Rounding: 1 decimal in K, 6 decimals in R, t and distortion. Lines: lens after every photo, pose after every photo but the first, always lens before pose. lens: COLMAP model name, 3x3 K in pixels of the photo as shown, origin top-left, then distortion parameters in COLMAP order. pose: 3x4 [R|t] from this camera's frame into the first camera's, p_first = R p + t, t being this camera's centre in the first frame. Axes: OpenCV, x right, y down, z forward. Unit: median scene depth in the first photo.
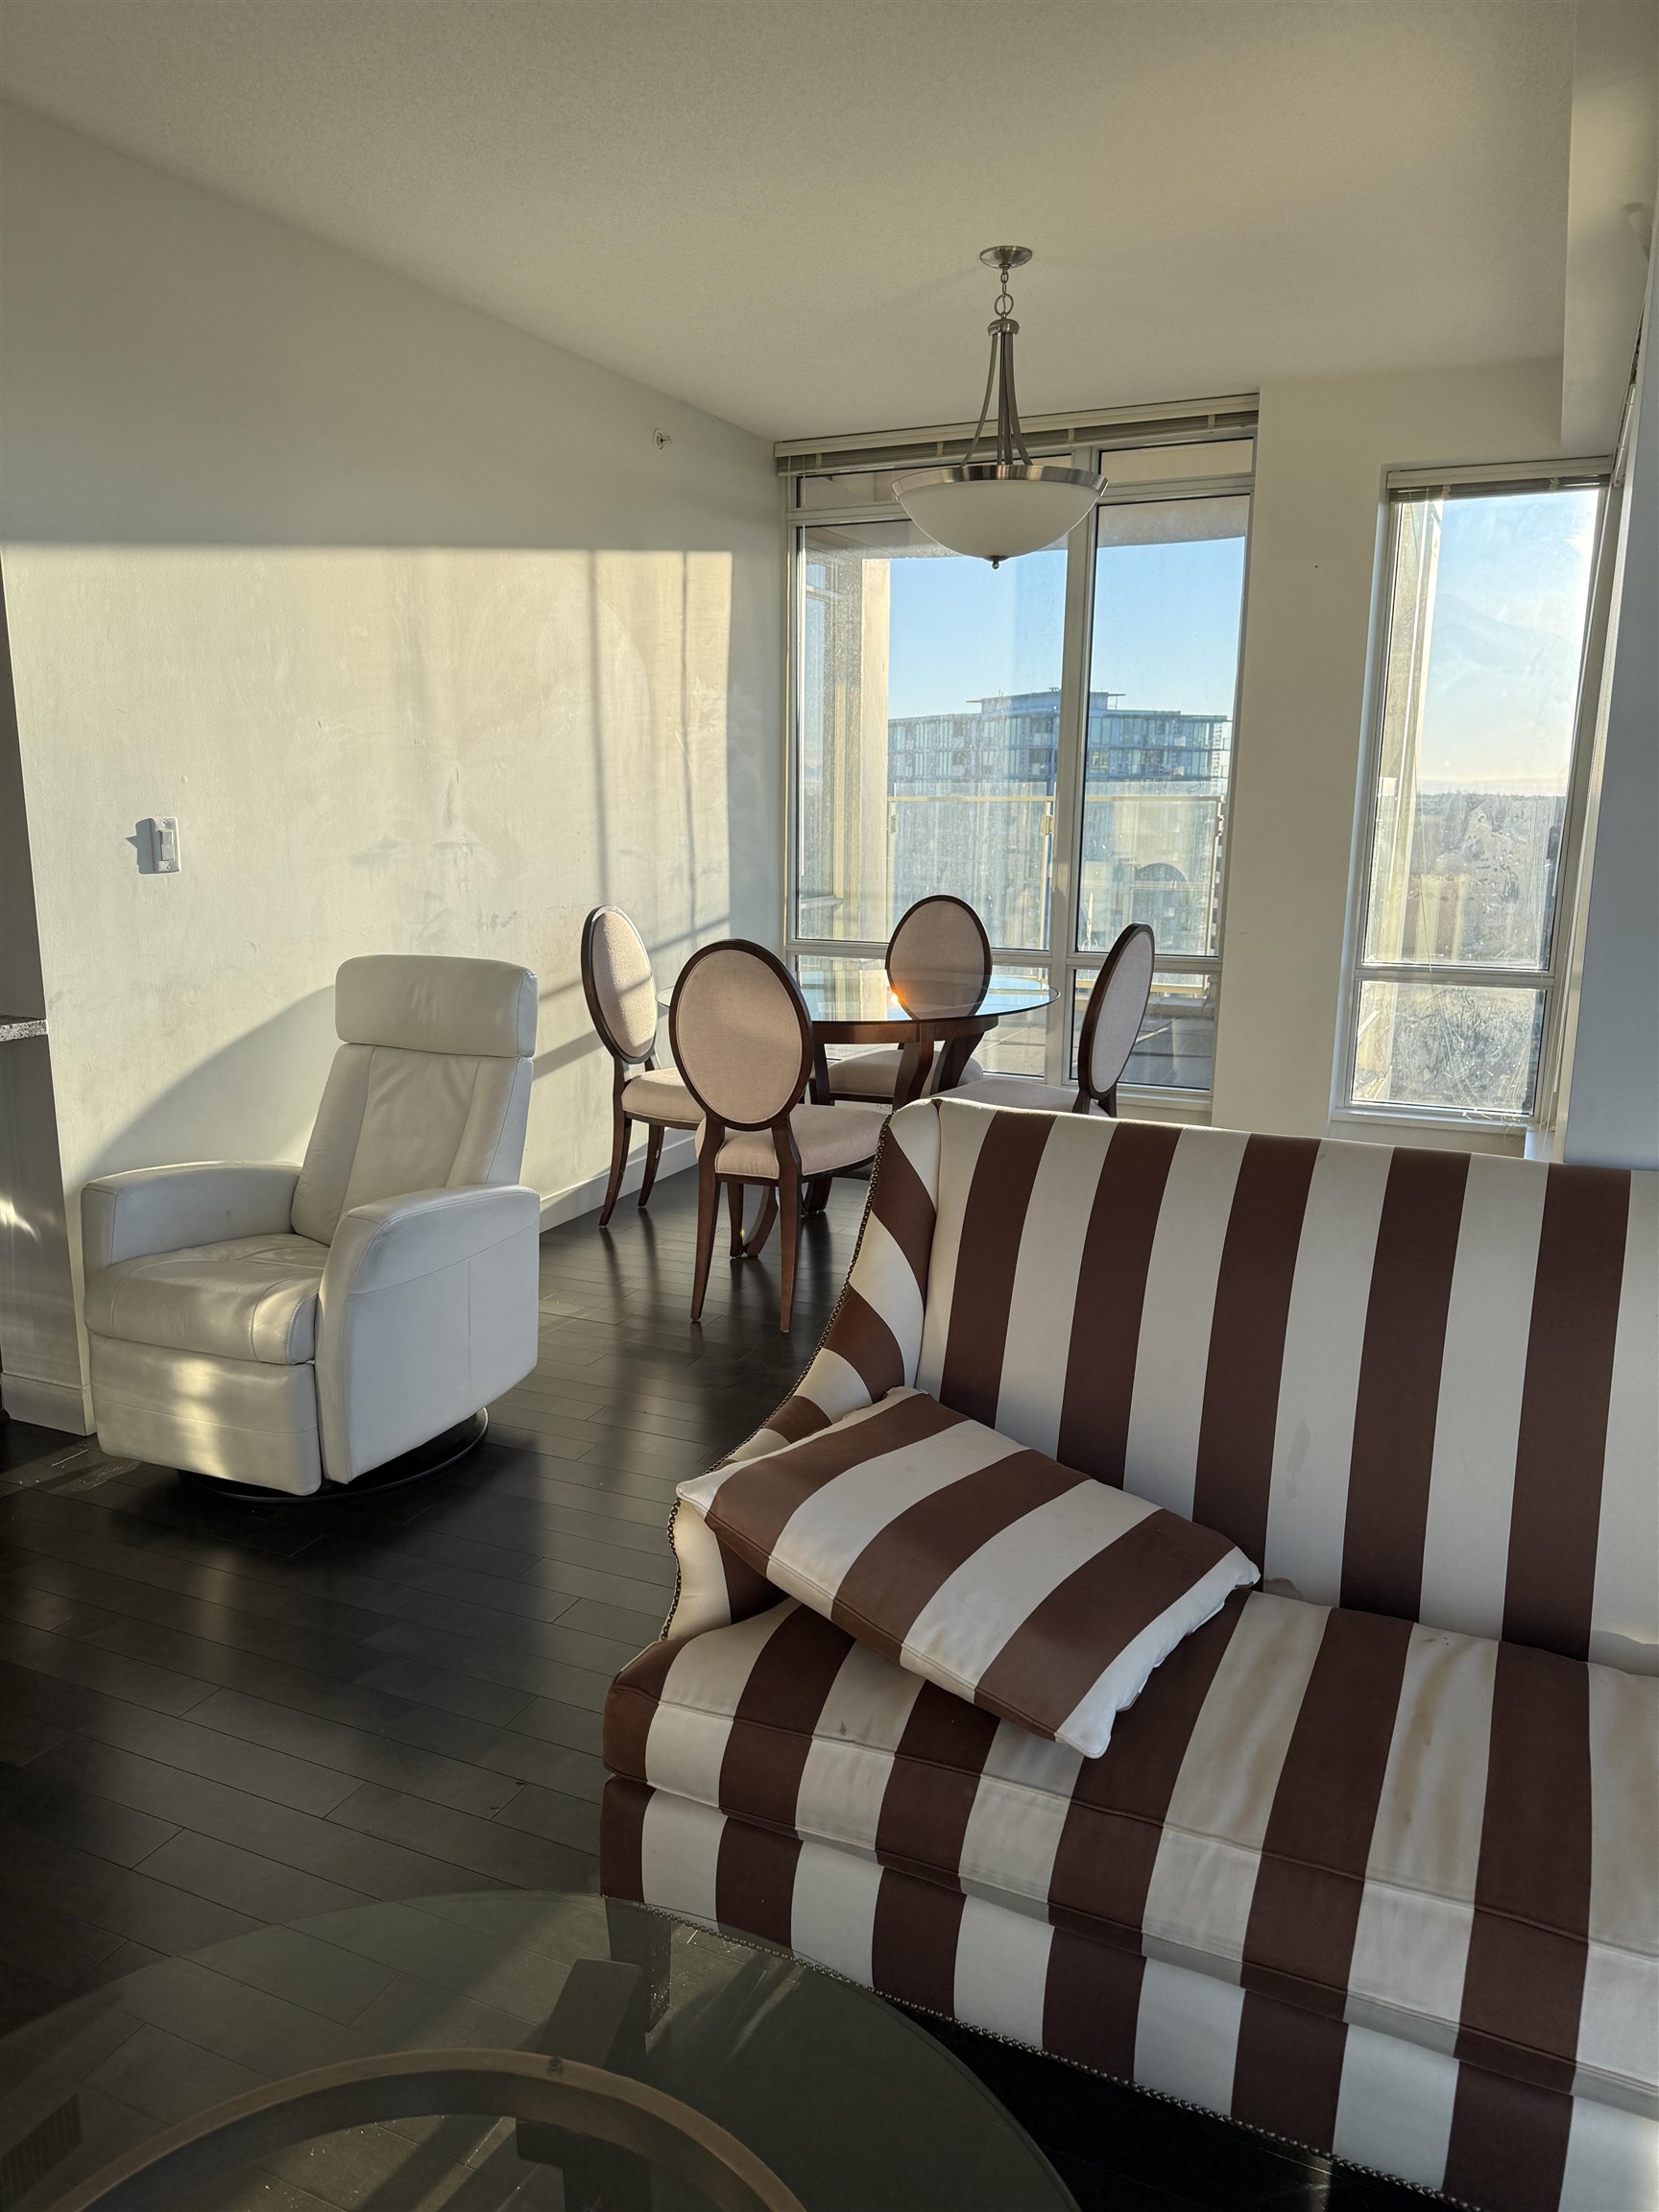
lens RADIAL K [[1556.5, 0, 839.0], [0, 1556.5, 1126.4], [0, 0, 1]] dist [0.048864, -0.046289]
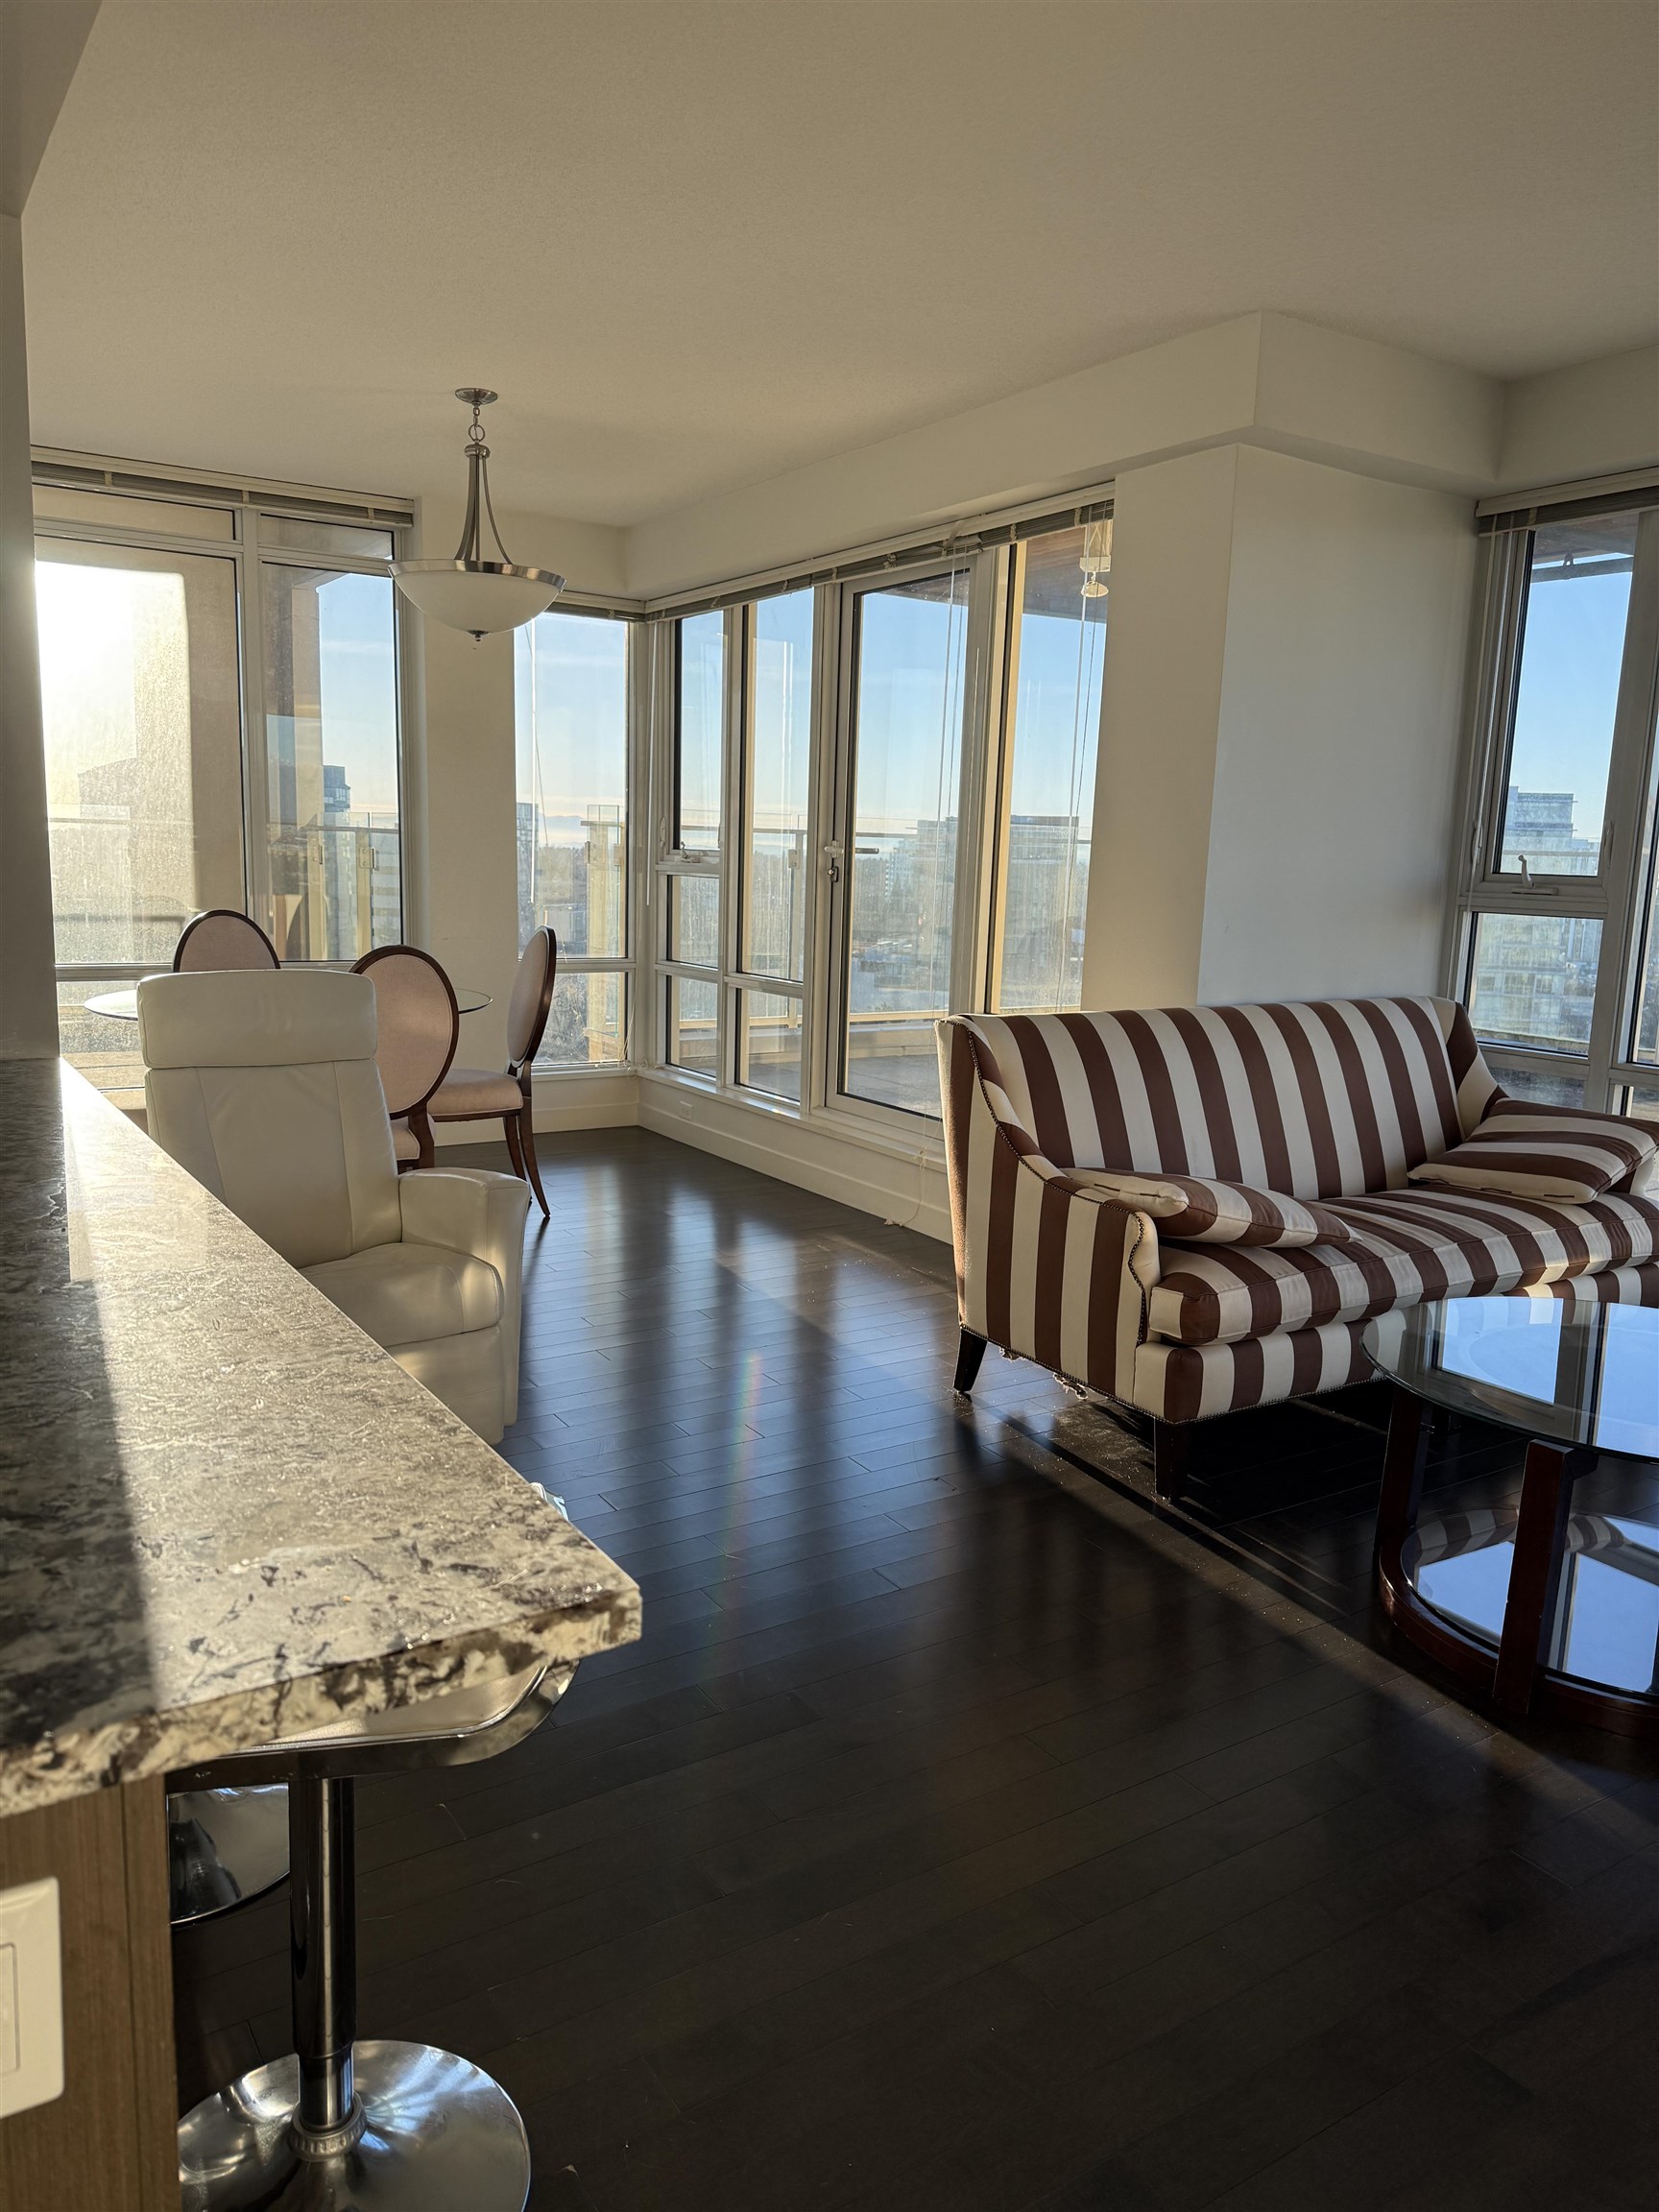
lens RADIAL K [[1556.5, 0, 821.7], [0, 1556.5, 1114.9], [0, 0, 1]] dist [0.048864, -0.046289]
pose [[0.551944, -0.128695, 0.823890, -0.985726], [0.151298, 0.987076, 0.052827, -0.013763], [-0.820040, 0.095496, 0.564282, 0.141912]]
